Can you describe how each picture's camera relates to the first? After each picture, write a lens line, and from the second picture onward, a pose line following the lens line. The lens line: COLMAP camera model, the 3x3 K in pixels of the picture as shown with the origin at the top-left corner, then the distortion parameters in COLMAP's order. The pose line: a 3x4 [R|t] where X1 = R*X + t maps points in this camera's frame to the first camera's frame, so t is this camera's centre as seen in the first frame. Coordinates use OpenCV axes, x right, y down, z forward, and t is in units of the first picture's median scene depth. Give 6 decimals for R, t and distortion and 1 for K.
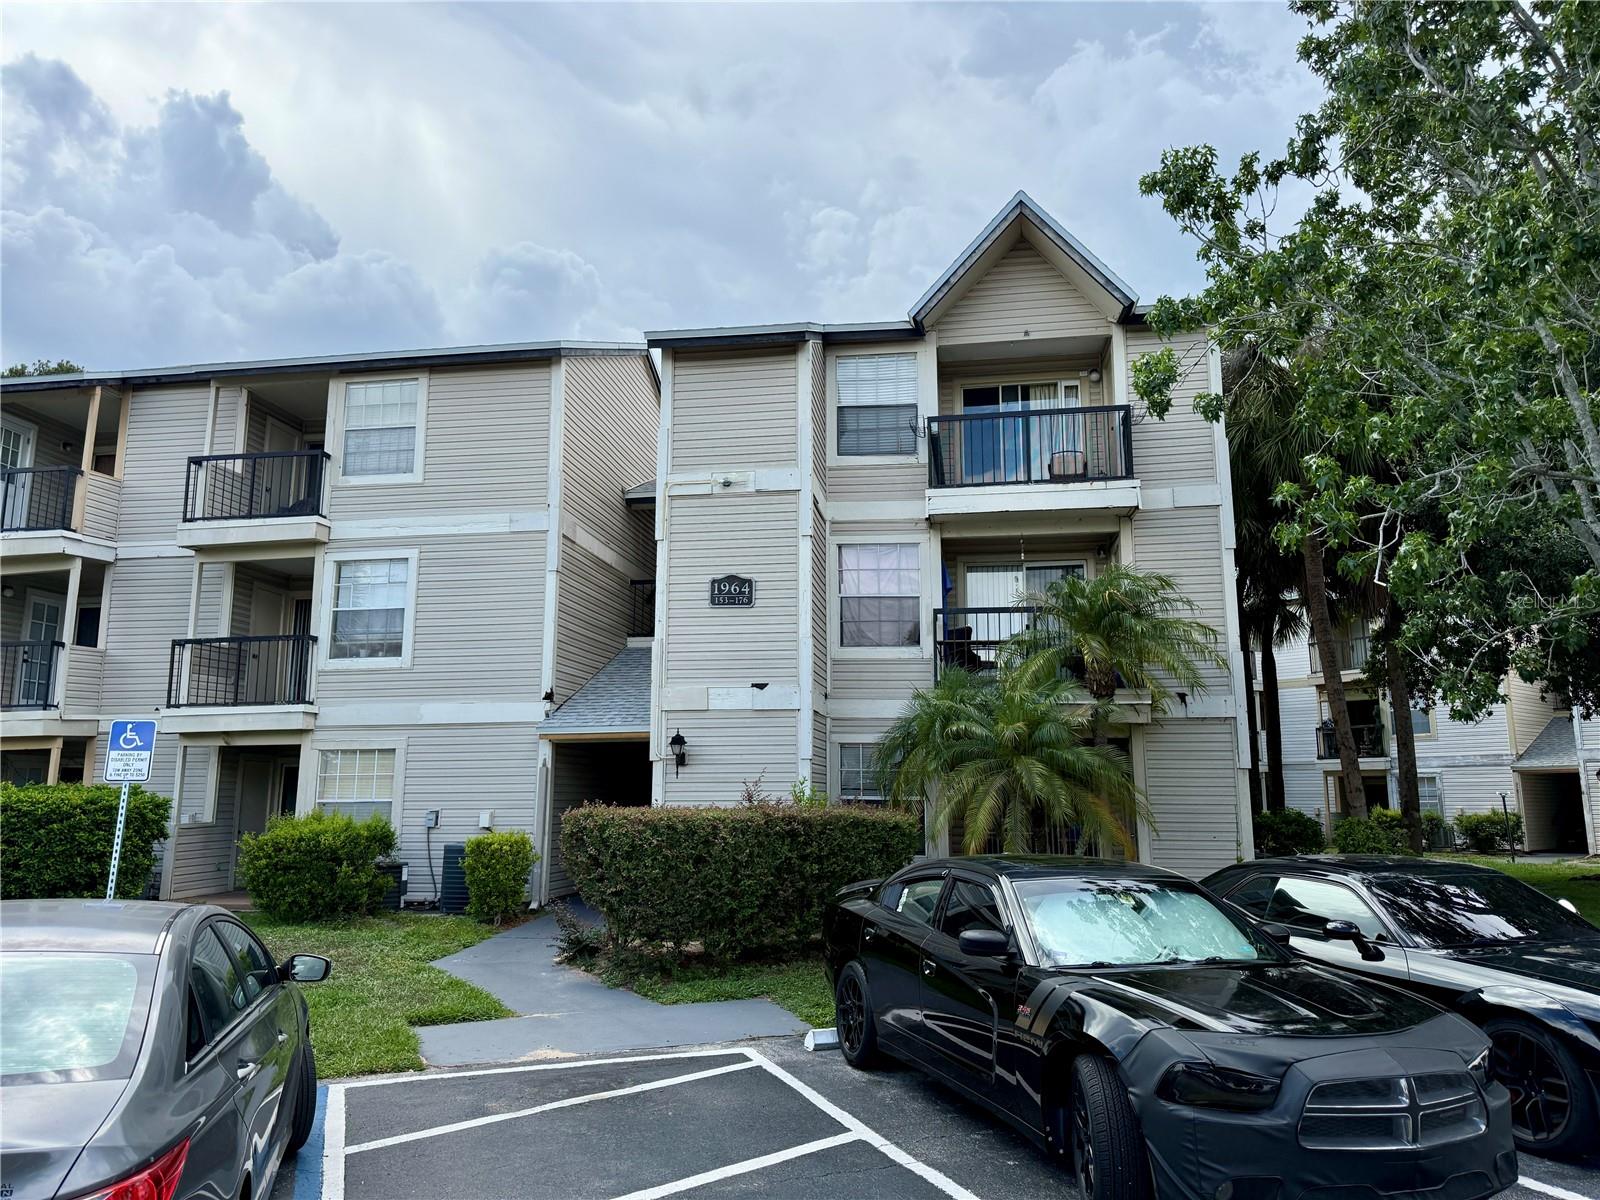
lens RADIAL K [[1117.6, 0, 800.0], [0, 1117.6, 600.0], [0, 0, 1]] dist [0.029997, -0.000999]
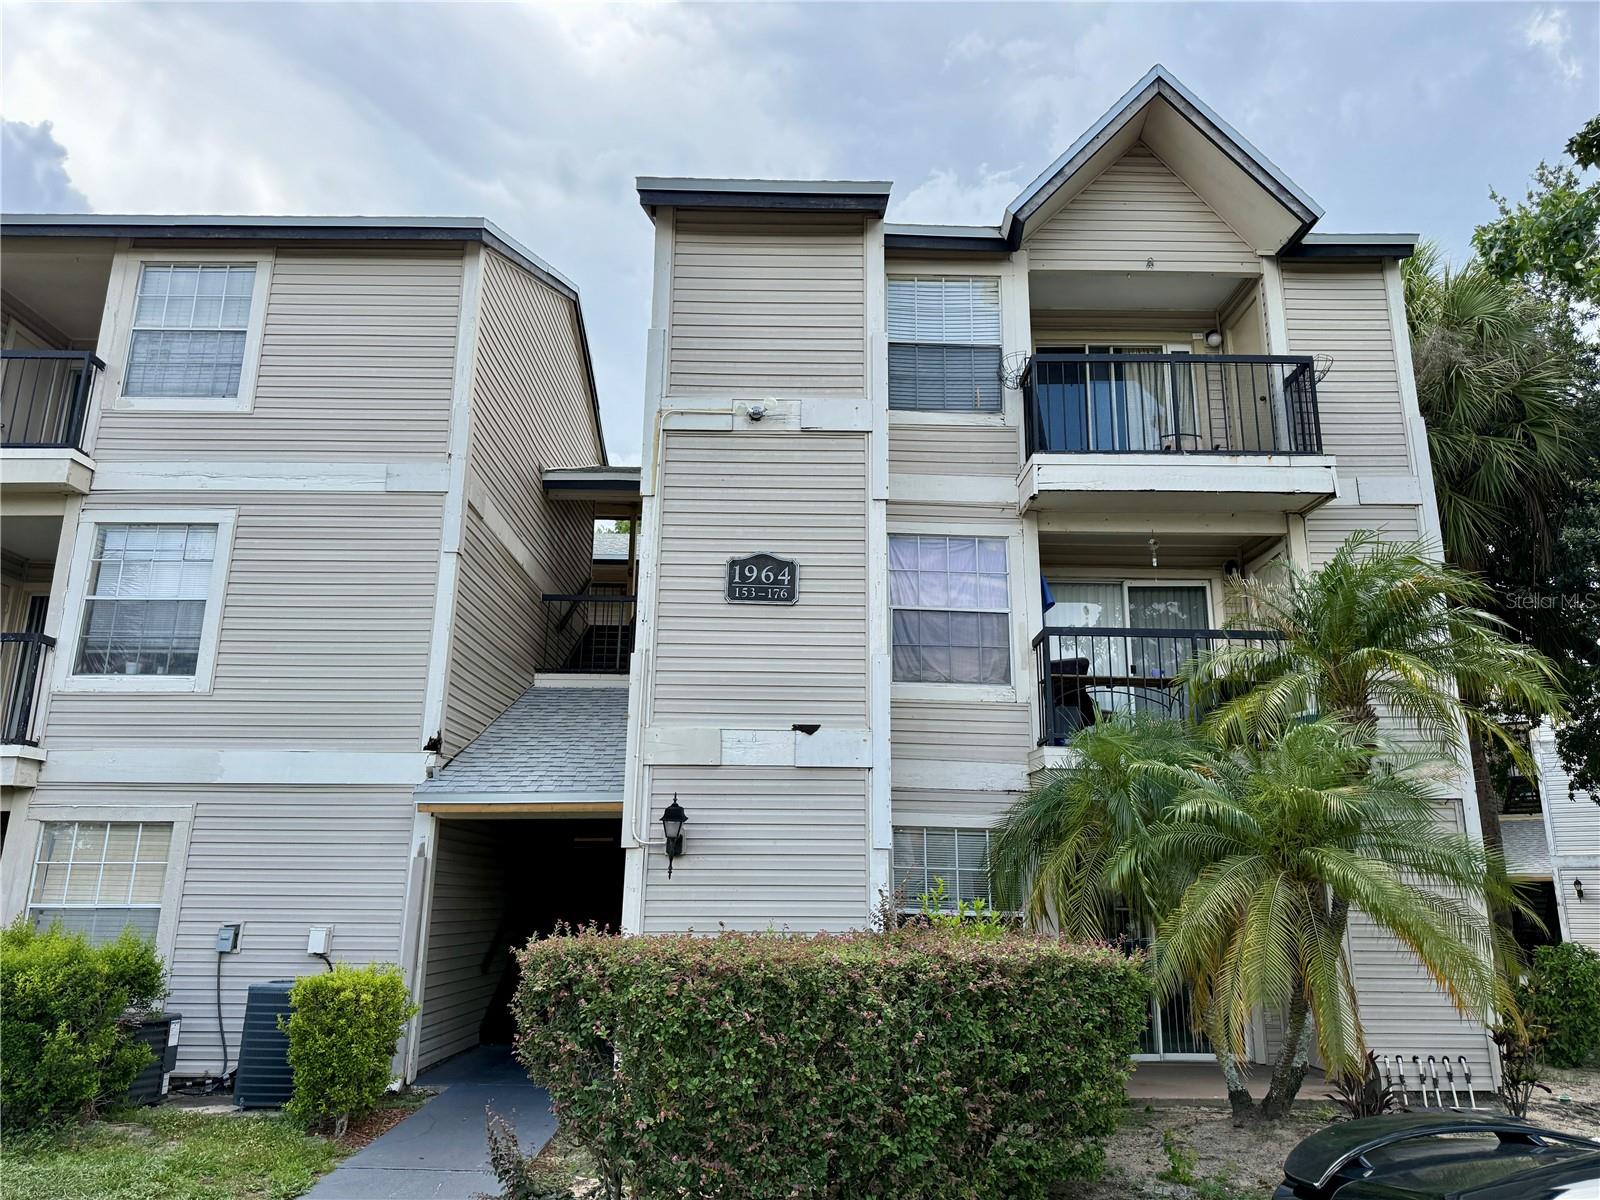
lens RADIAL K [[1134.1, 0, 800.0], [0, 1134.1, 600.0], [0, 0, 1]] dist [0.001388, -0.000733]
pose [[0.987541, 0.051185, 0.148802, -0.121047], [-0.038887, 0.995672, -0.084415, 0.051295], [-0.152478, 0.077577, 0.985257, 0.328758]]
